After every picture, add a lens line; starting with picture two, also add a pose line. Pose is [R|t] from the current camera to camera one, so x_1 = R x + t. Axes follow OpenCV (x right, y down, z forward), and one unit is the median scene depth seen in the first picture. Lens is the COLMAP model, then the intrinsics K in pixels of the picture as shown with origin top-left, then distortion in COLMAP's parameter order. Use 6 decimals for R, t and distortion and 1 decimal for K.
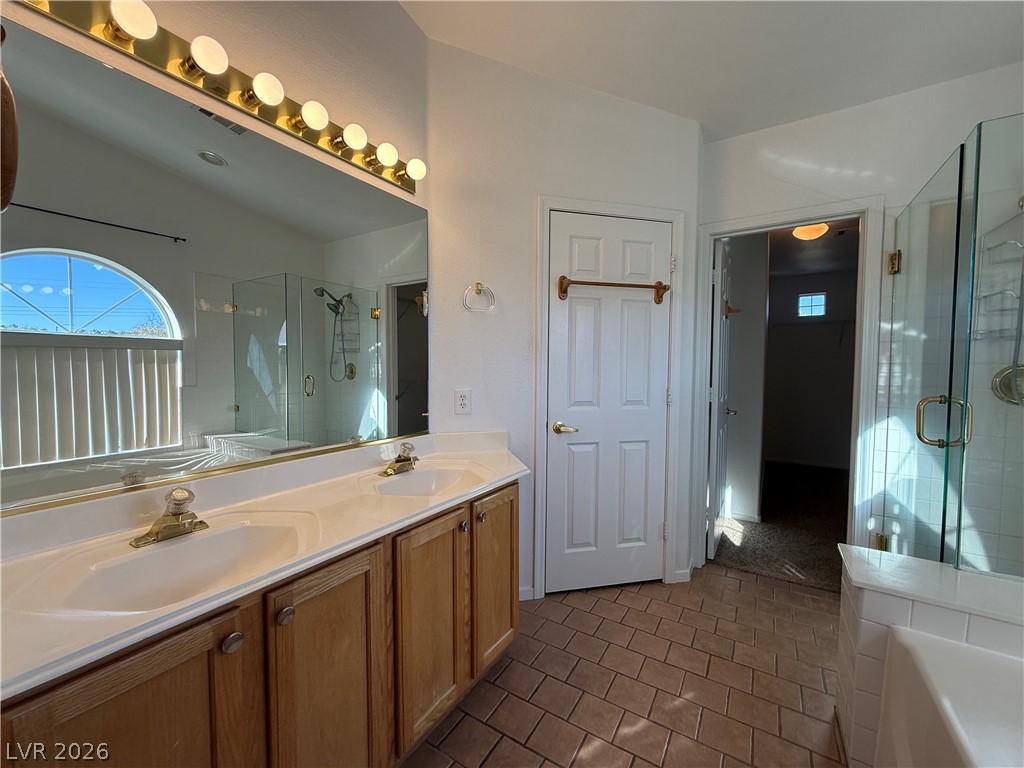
lens RADIAL K [[406.3, 0, 511.7], [0, 406.3, 386.0], [0, 0, 1]] dist [0.000640, 0.000430]
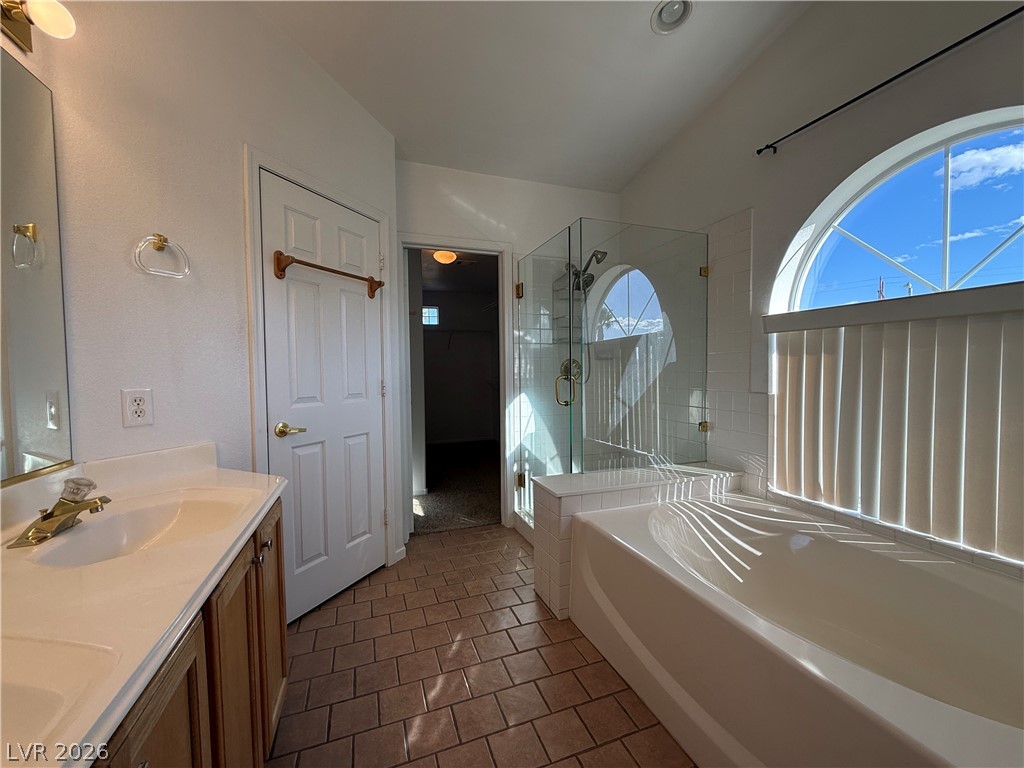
lens RADIAL K [[406.3, 0, 511.7], [0, 406.3, 386.0], [0, 0, 1]] dist [0.000640, 0.000430]
pose [[0.613280, -0.042969, 0.788696, -0.259949], [0.048857, 0.998671, 0.016417, 0.021188], [-0.788353, 0.028465, 0.614564, 0.102640]]
